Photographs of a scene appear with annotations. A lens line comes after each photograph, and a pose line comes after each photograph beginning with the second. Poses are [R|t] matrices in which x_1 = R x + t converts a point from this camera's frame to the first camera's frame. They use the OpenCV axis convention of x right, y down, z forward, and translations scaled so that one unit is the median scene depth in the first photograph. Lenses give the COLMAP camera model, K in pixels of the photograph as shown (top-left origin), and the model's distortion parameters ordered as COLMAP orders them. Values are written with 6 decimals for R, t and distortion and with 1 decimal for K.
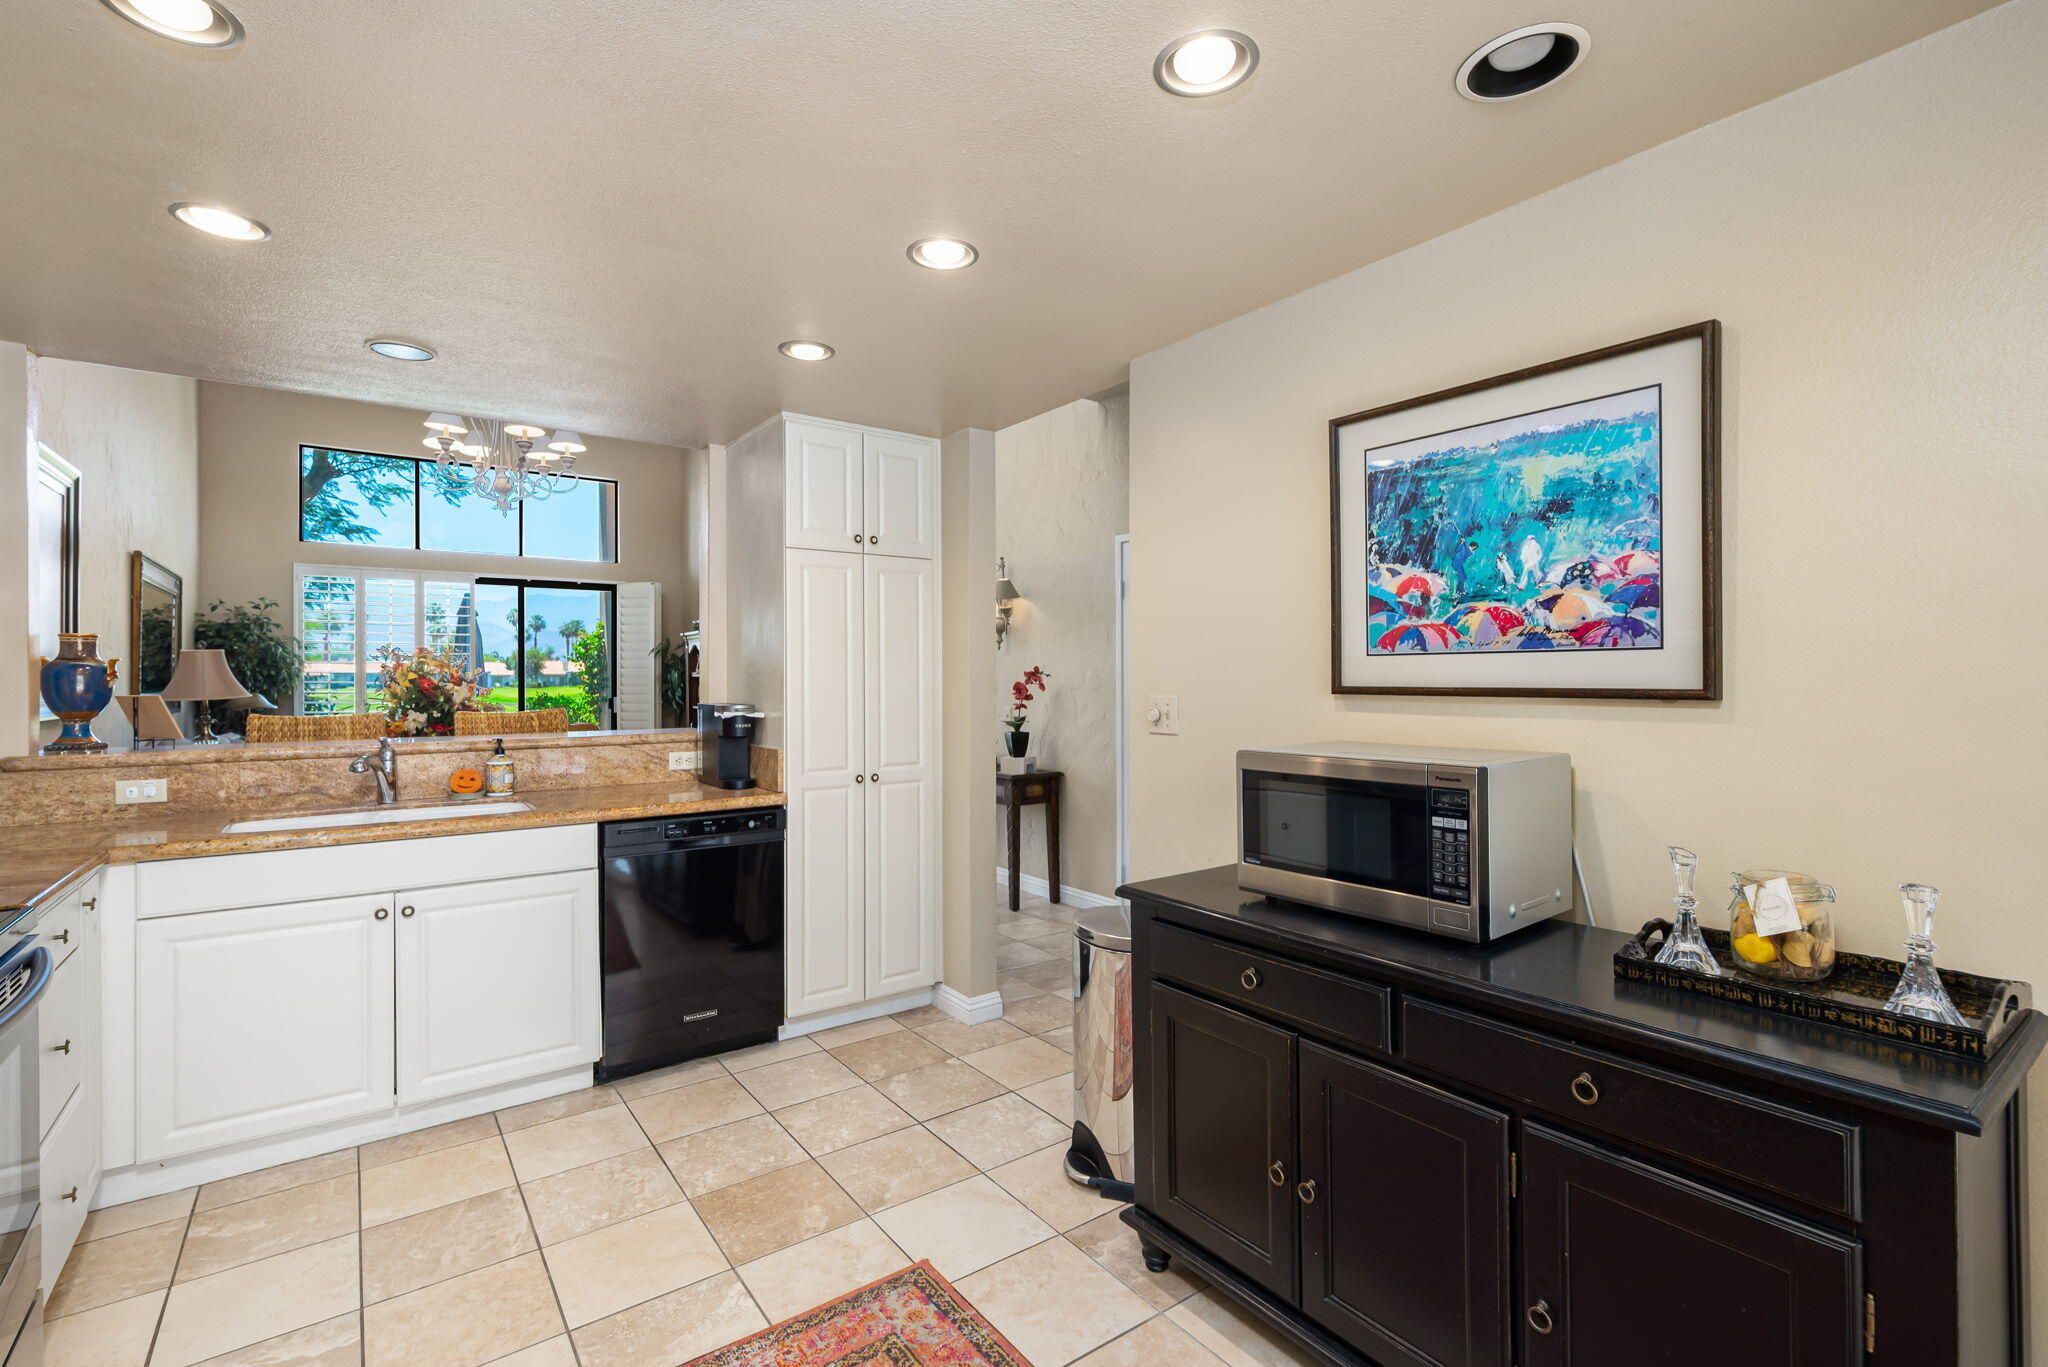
lens RADIAL K [[903.4, 0, 1012.1], [0, 903.4, 678.3], [0, 0, 1]] dist [-0.001725, 0.000021]
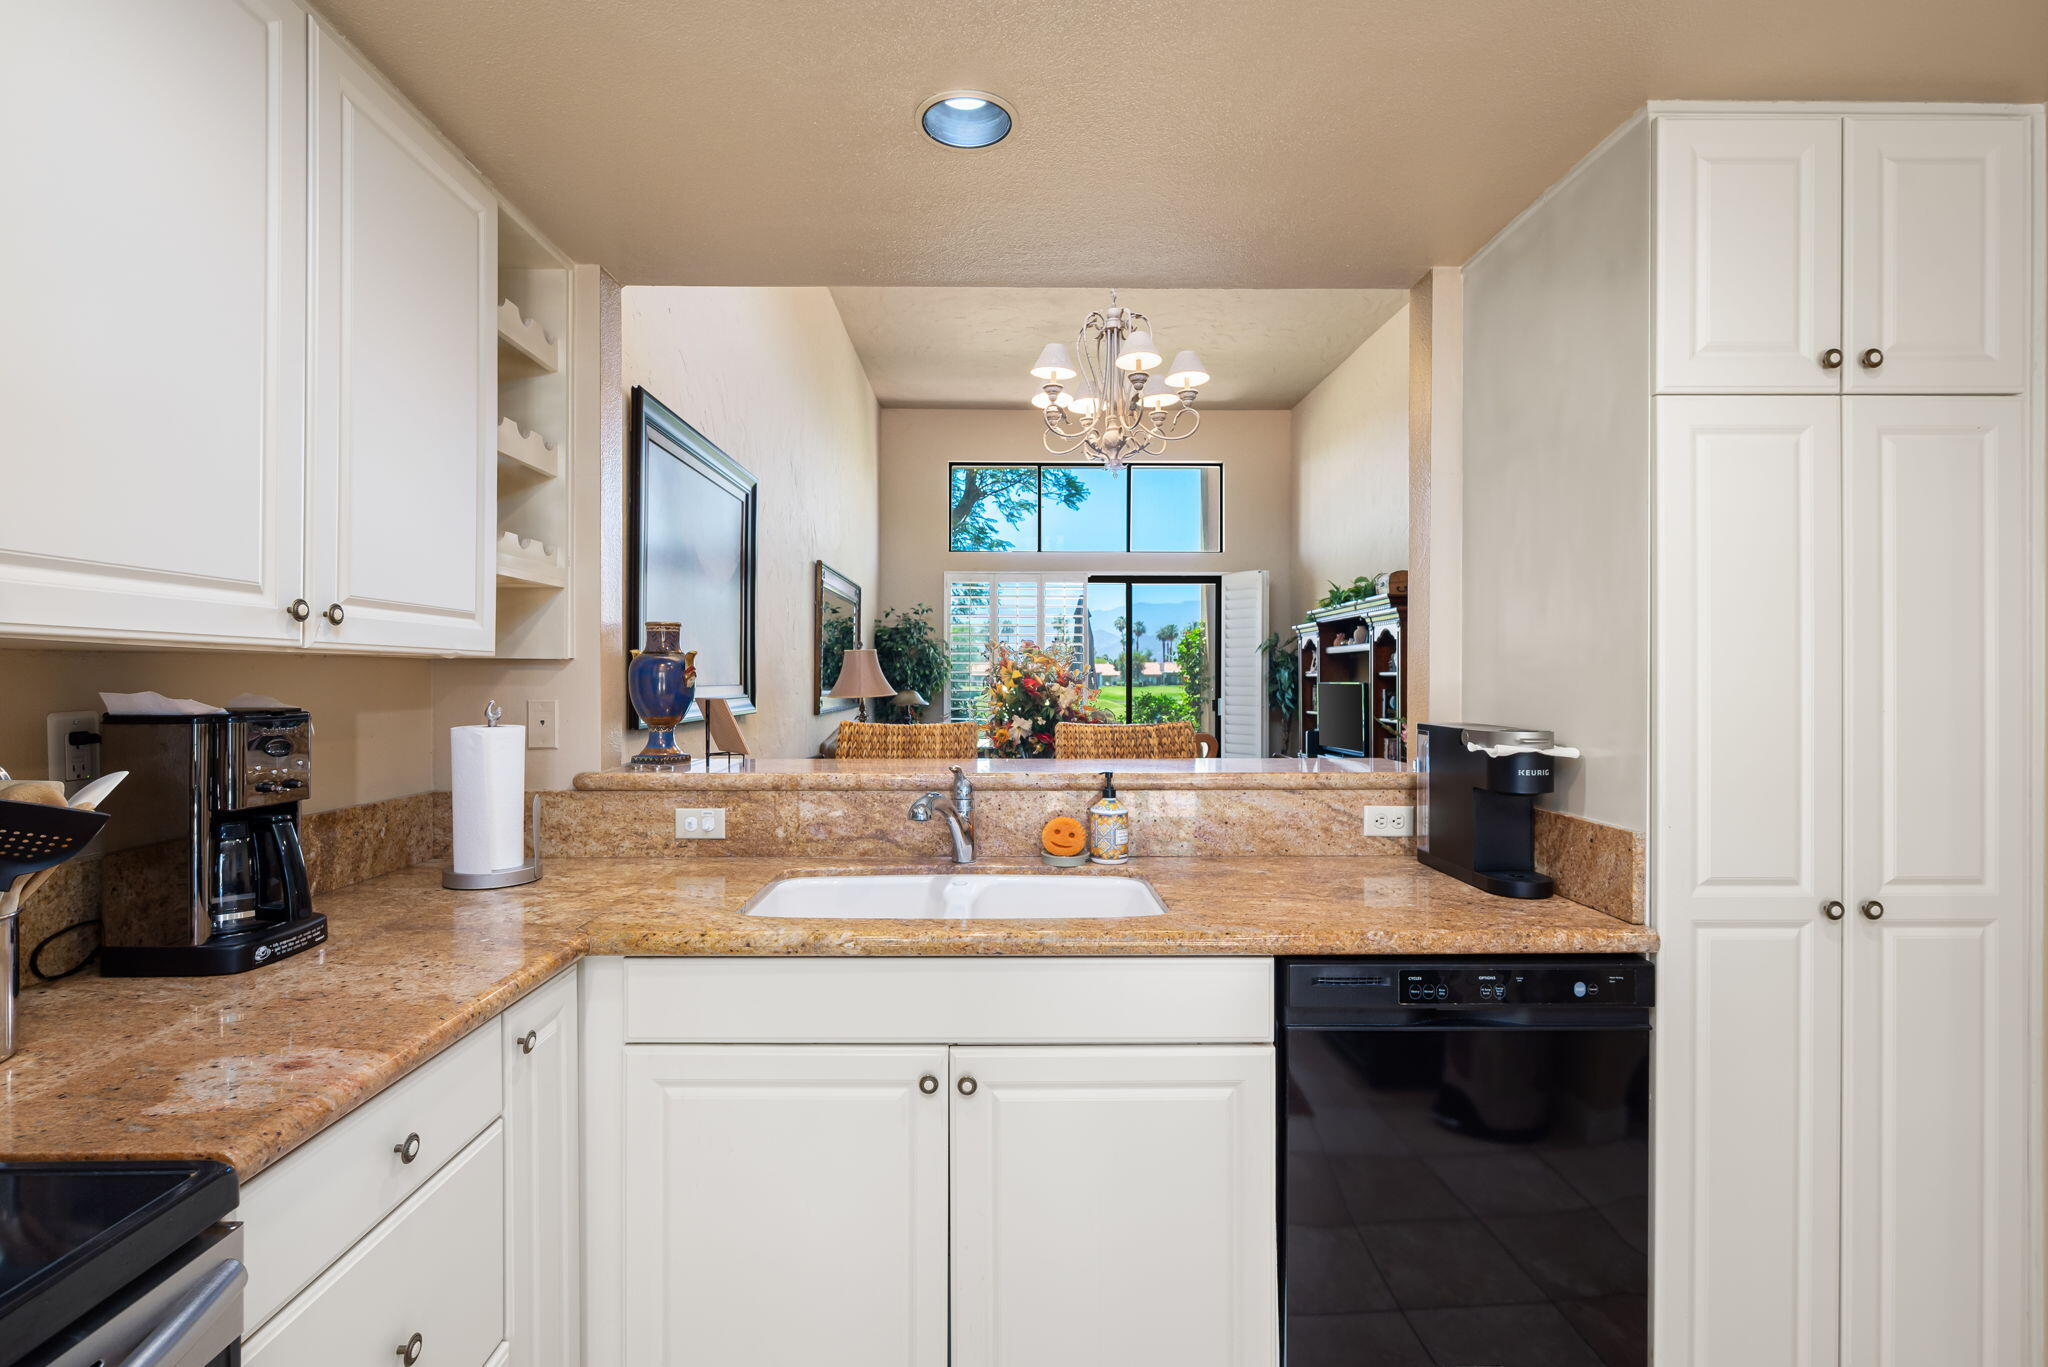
lens RADIAL K [[903.4, 0, 1012.1], [0, 903.4, 678.3], [0, 0, 1]] dist [-0.001725, 0.000021]
pose [[0.812184, 0.003163, -0.583393, -0.234757], [-0.003363, 0.999994, 0.000740, 0.000462], [0.583391, 0.001361, 0.812190, 0.412871]]
